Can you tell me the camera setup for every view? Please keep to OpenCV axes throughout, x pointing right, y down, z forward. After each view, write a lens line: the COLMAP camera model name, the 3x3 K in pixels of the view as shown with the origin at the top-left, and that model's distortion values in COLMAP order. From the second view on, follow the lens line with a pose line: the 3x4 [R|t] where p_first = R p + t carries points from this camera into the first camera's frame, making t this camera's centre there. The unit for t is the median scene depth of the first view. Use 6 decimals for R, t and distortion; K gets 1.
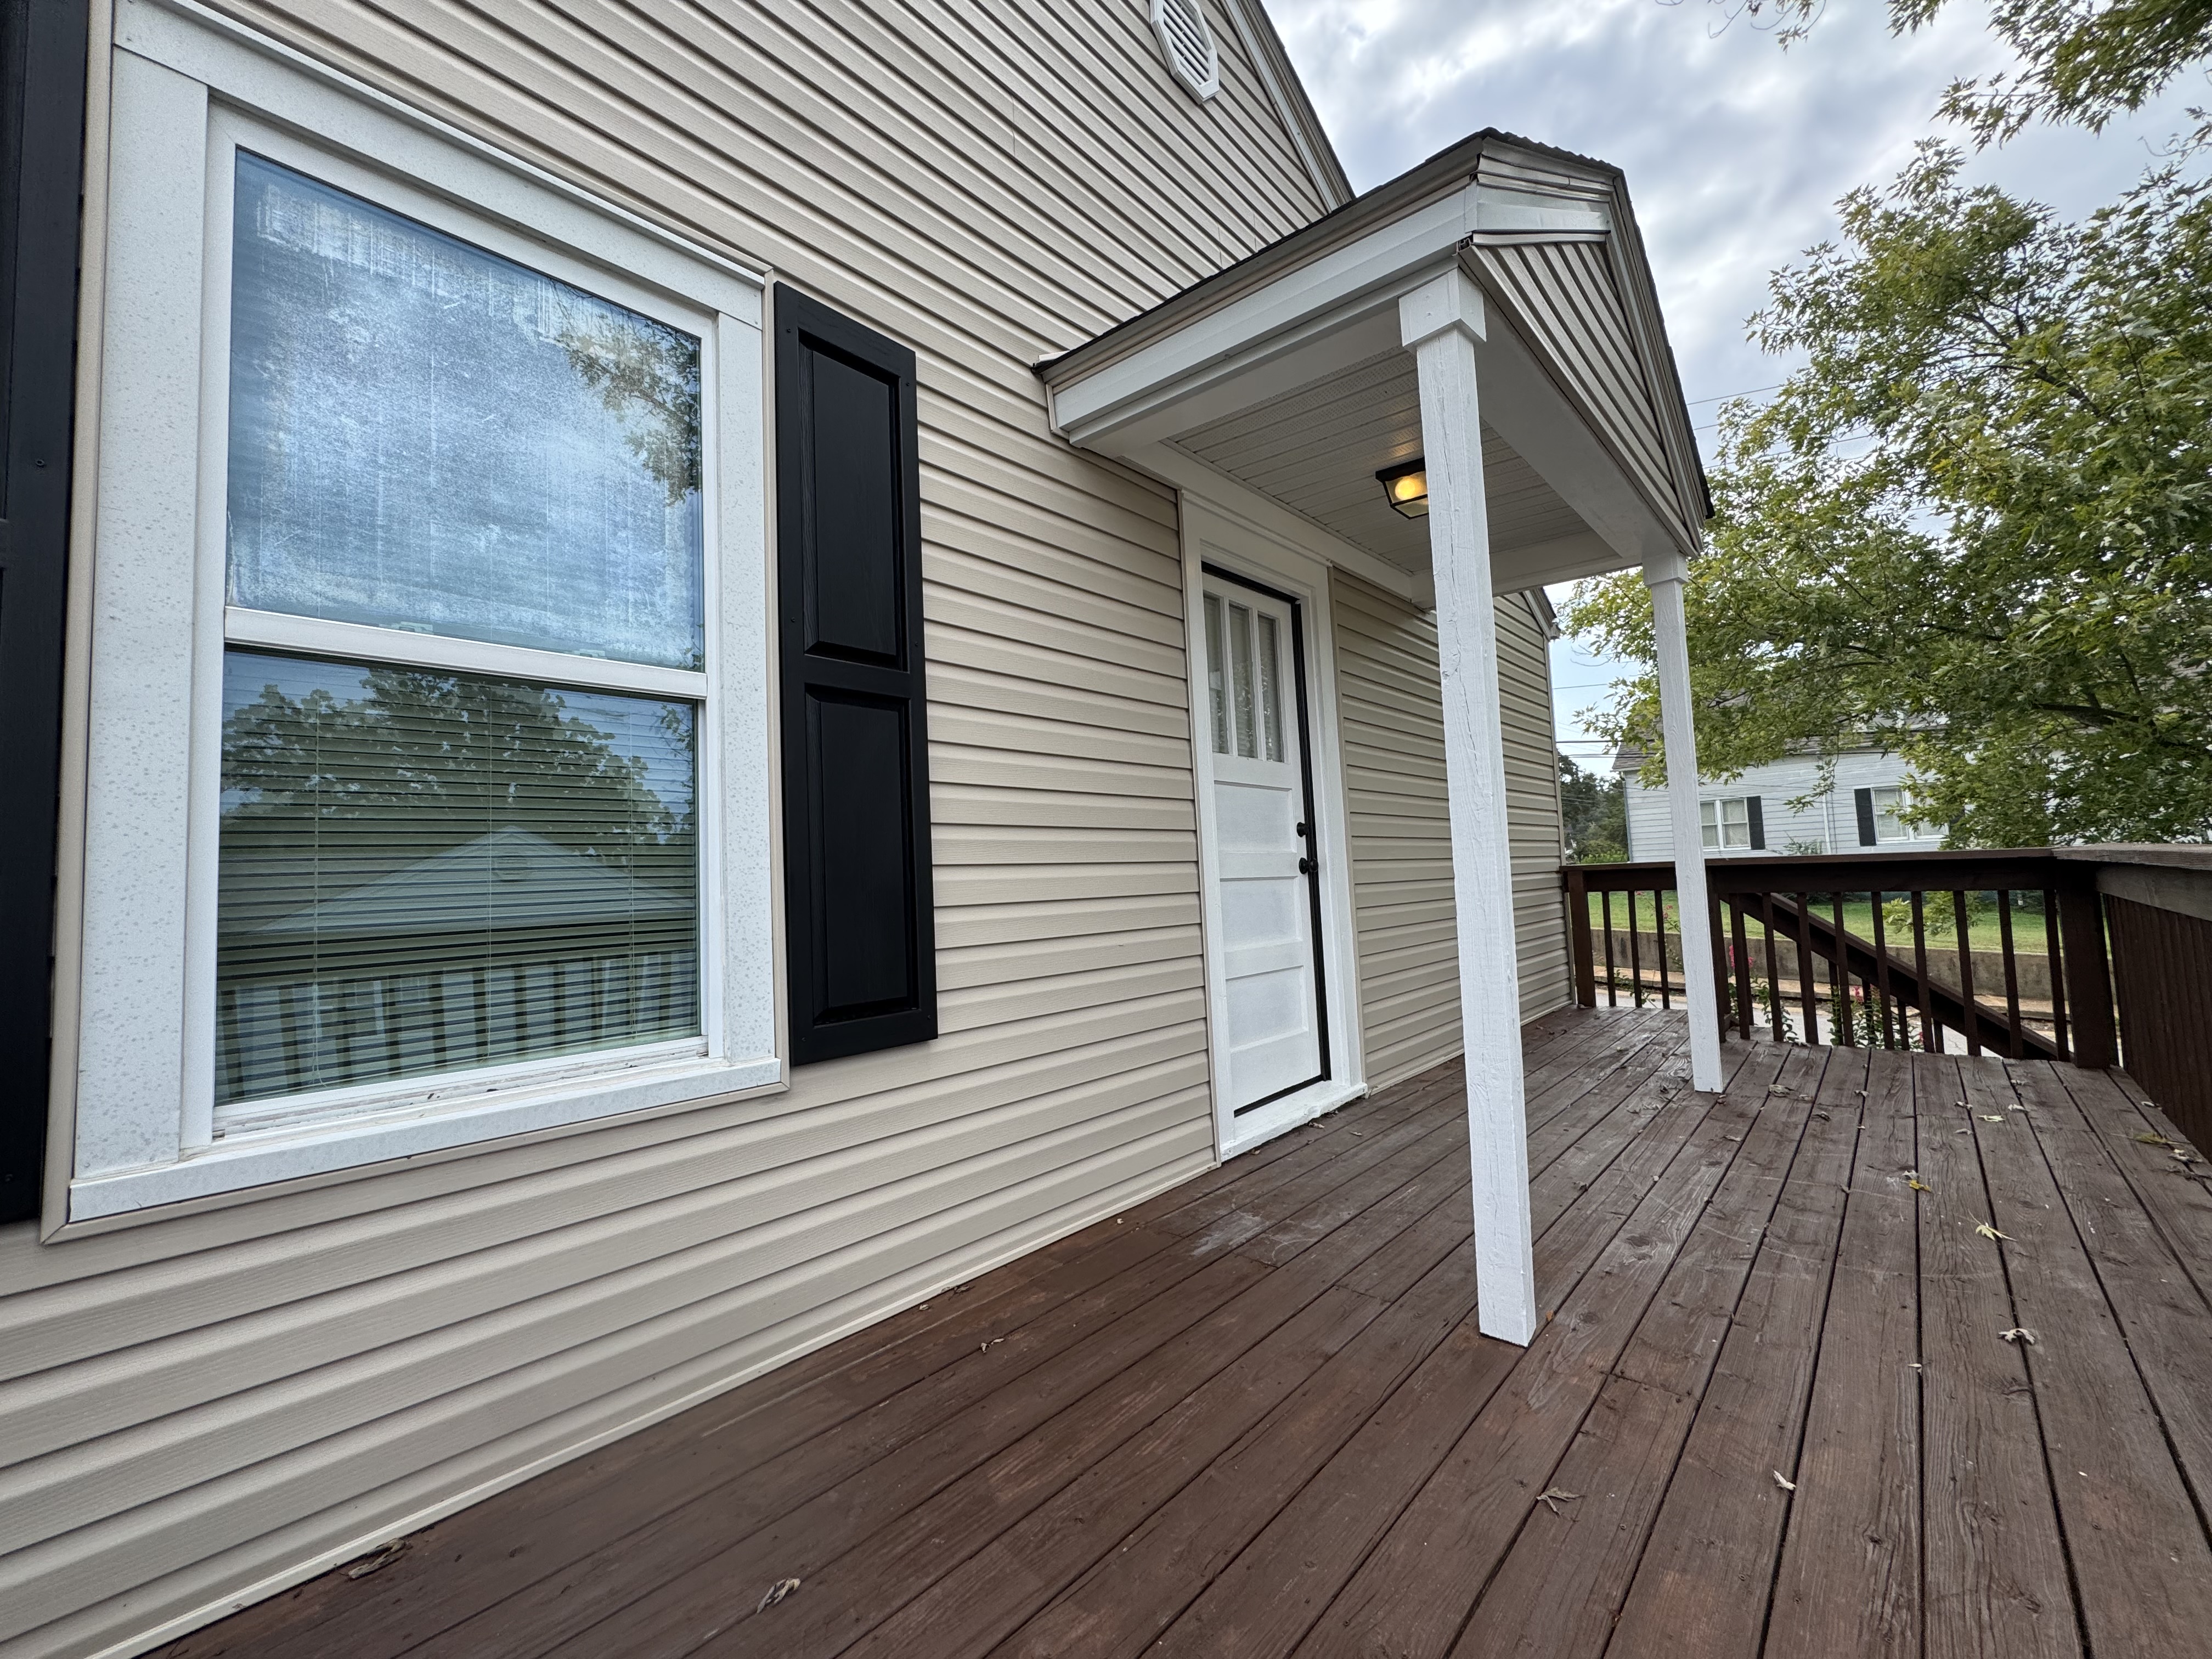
lens RADIAL K [[917.8, 0, 1106.0], [0, 917.8, 829.5], [0, 0, 1]] dist [-0.000878, 0.000043]
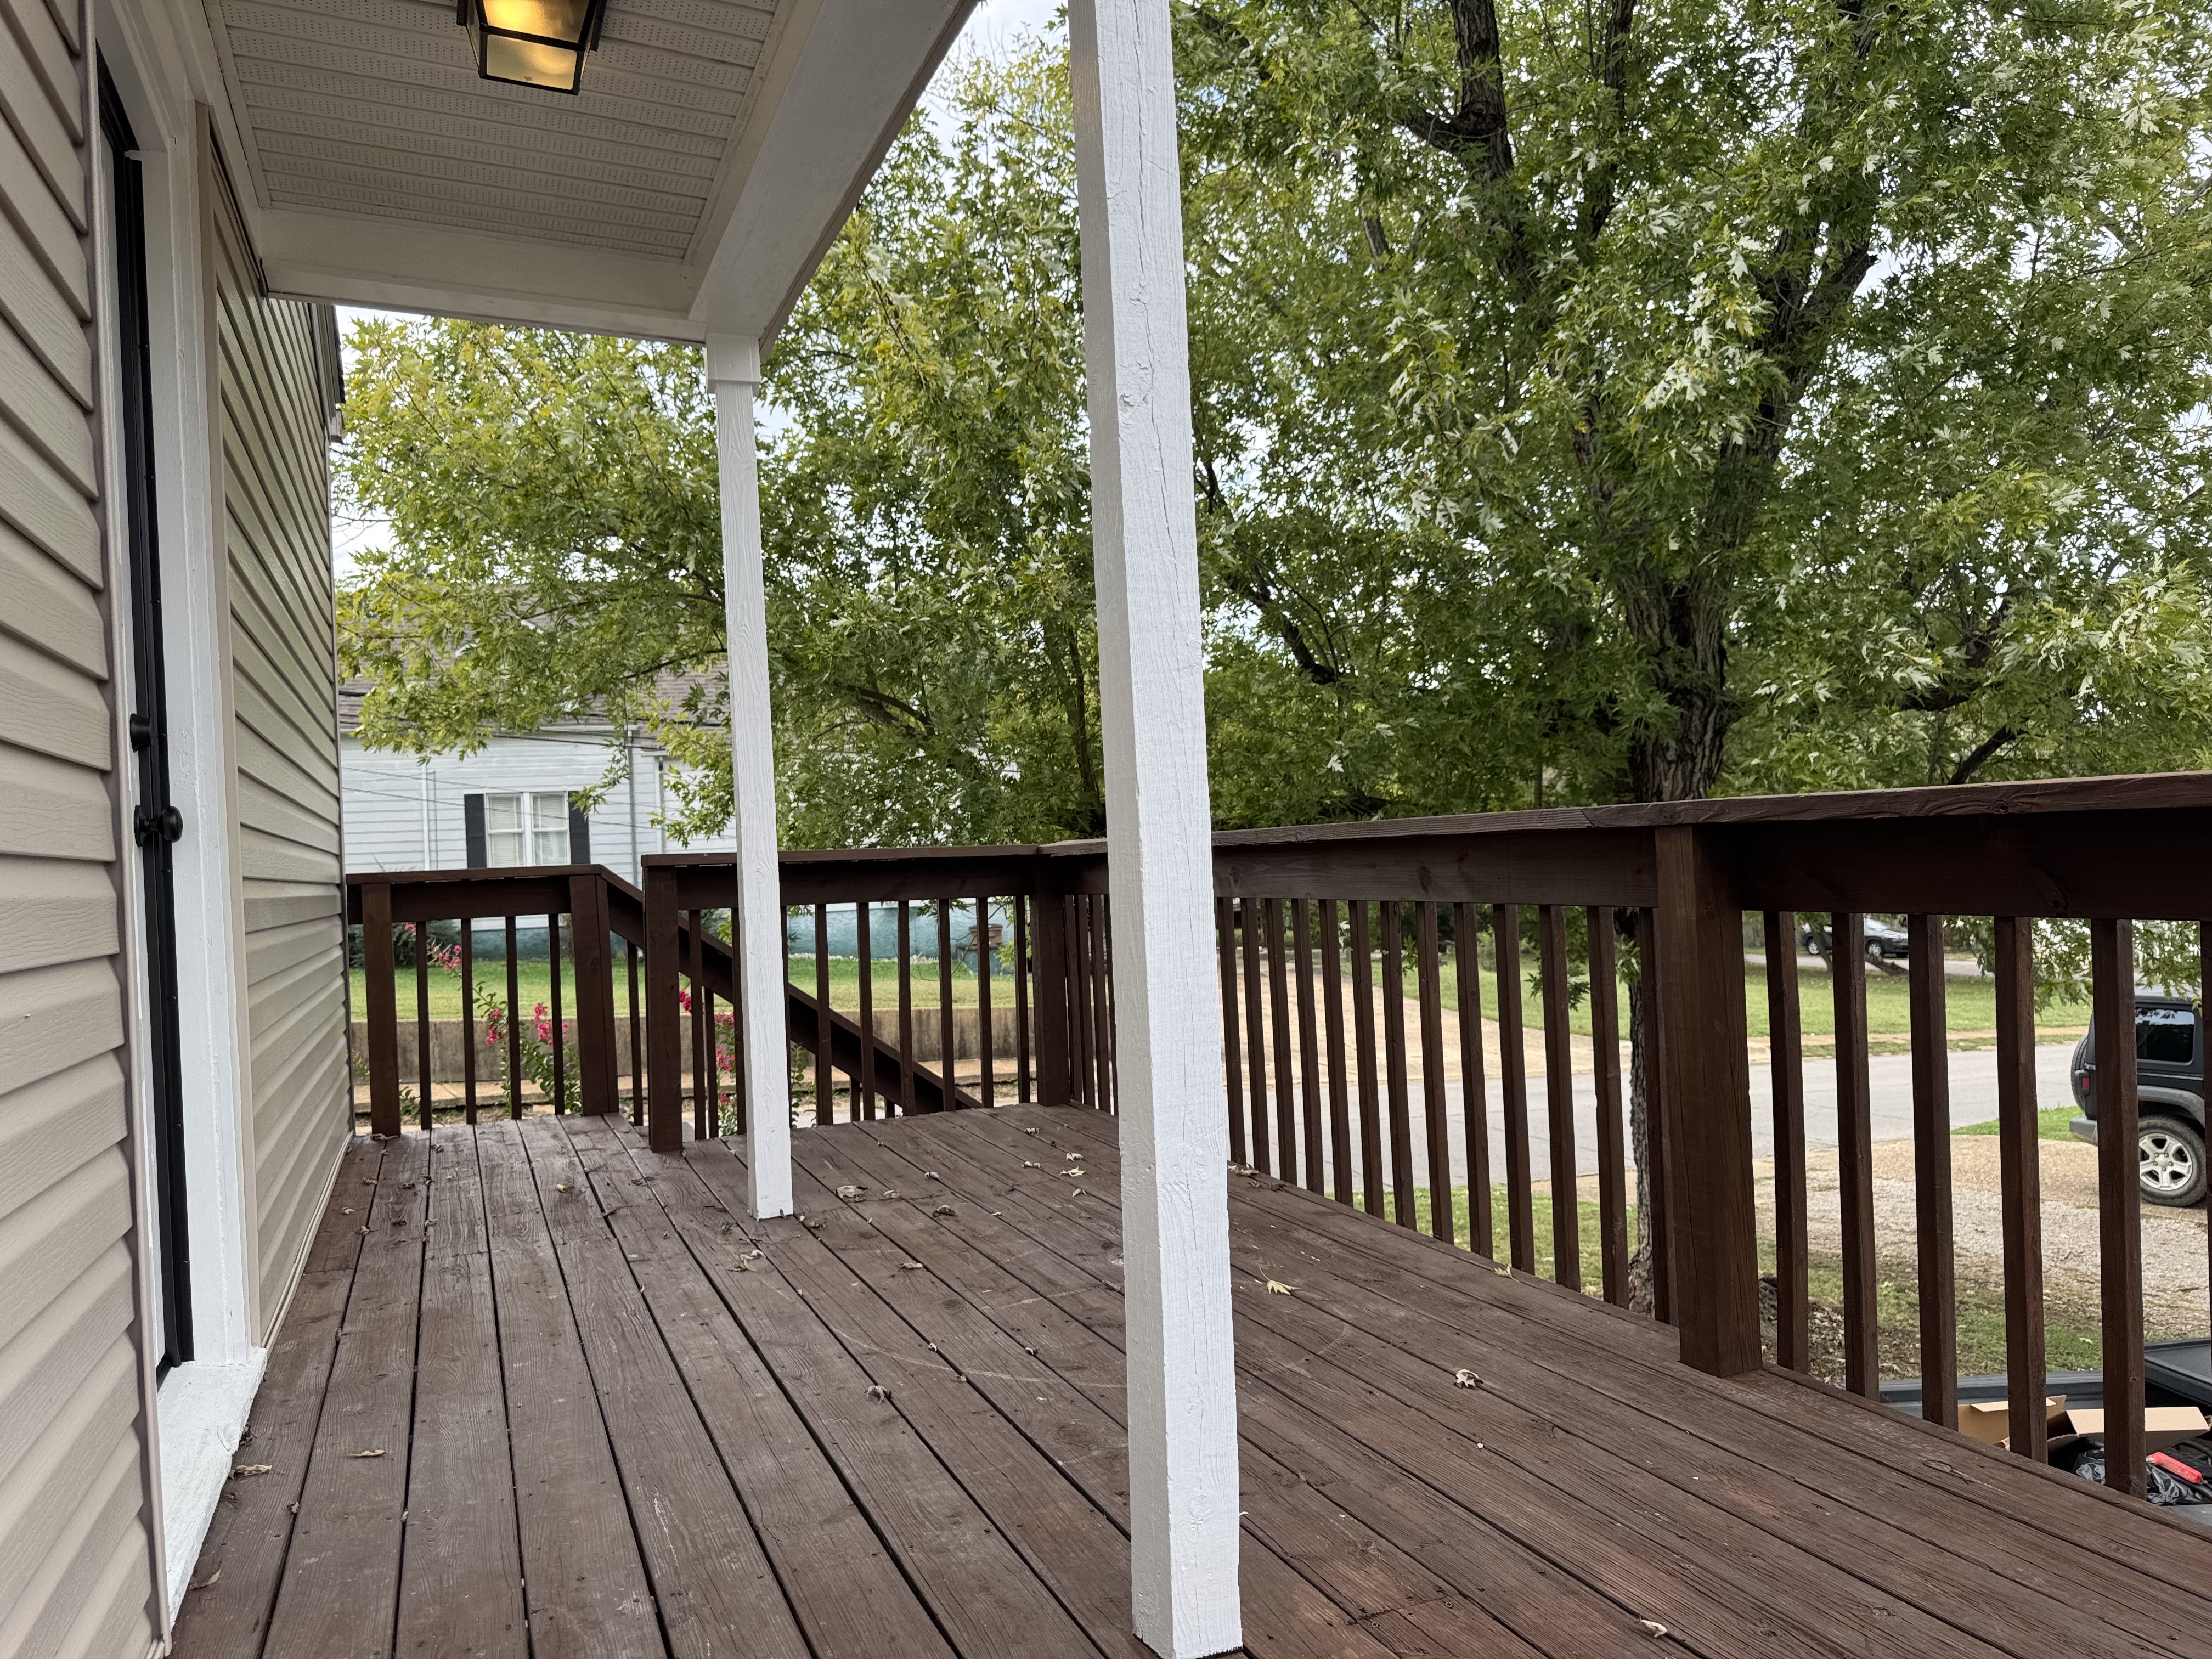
lens RADIAL K [[1509.8, 0, 1106.0], [0, 1509.8, 829.5], [0, 0, 1]] dist [0.001806, -0.000053]
pose [[0.427899, 0.036240, 0.903100, -0.314803], [-0.024367, 0.999295, -0.028555, 0.048260], [-0.903498, -0.009787, 0.428480, 0.450504]]
